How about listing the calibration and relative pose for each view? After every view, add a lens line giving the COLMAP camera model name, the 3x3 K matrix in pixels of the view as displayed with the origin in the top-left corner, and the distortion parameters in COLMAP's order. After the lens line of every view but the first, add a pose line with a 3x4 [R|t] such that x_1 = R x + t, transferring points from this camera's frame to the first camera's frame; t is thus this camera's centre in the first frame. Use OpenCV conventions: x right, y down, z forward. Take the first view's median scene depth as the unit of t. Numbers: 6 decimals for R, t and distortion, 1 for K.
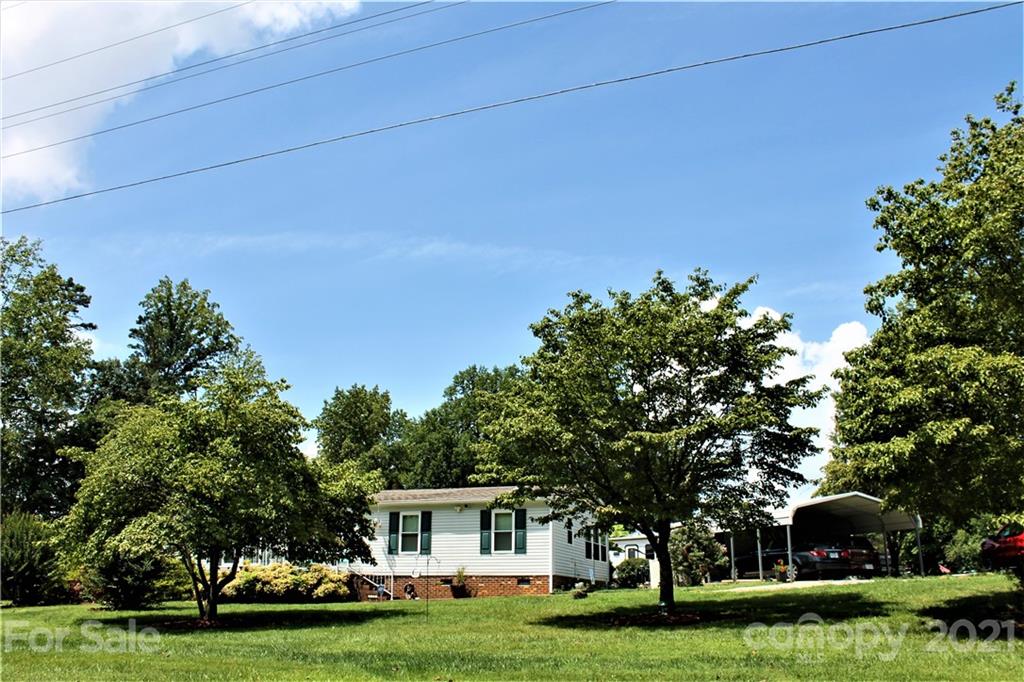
lens RADIAL K [[856.4, 0, 511.9], [0, 856.4, 343.7], [0, 0, 1]] dist [-0.126610, 0.019941]
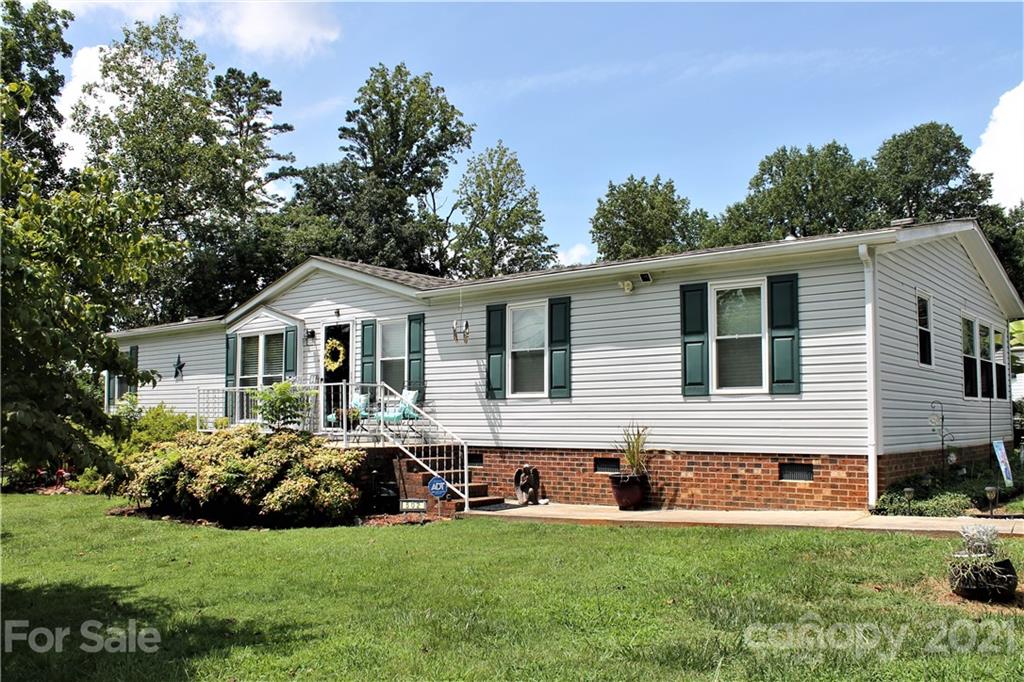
lens RADIAL K [[856.4, 0, 512.5], [0, 856.4, 347.6], [0, 0, 1]] dist [-0.126610, 0.019941]
pose [[0.927900, -0.033946, -0.371280, 0.014729], [0.112445, 0.974955, 0.191881, 0.057632], [0.355468, -0.219795, 0.908478, 0.252867]]
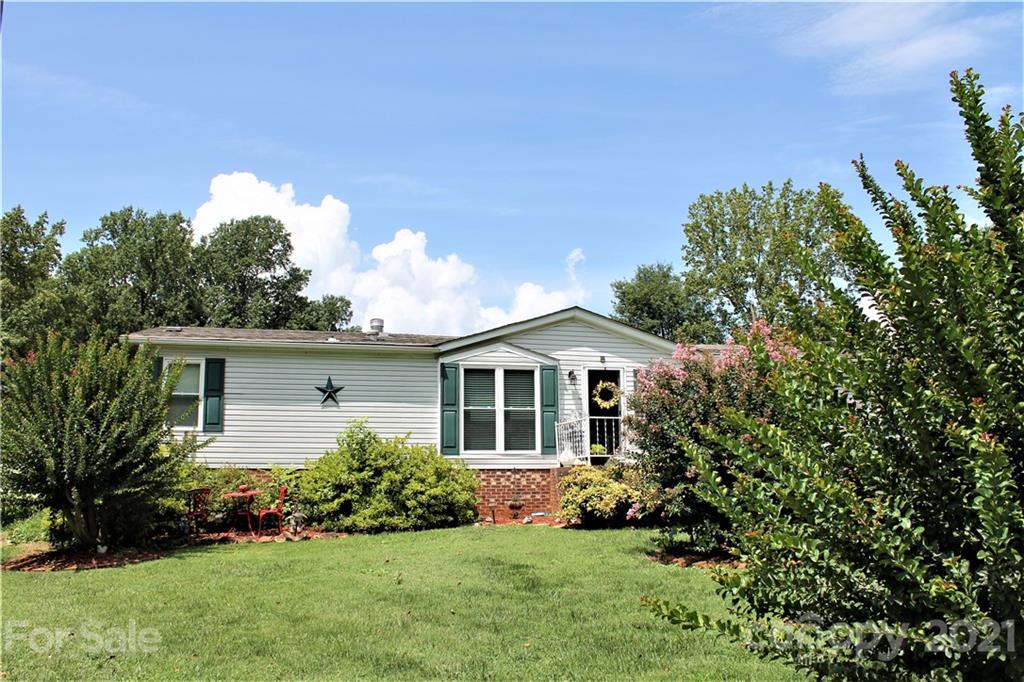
lens RADIAL K [[856.4, 0, 516.0], [0, 856.4, 344.1], [0, 0, 1]] dist [-0.126610, 0.019941]
pose [[0.860530, 0.074101, 0.503981, -0.231891], [-0.138604, 0.986096, 0.091675, 0.060903], [-0.490181, -0.148742, 0.858836, 0.232106]]
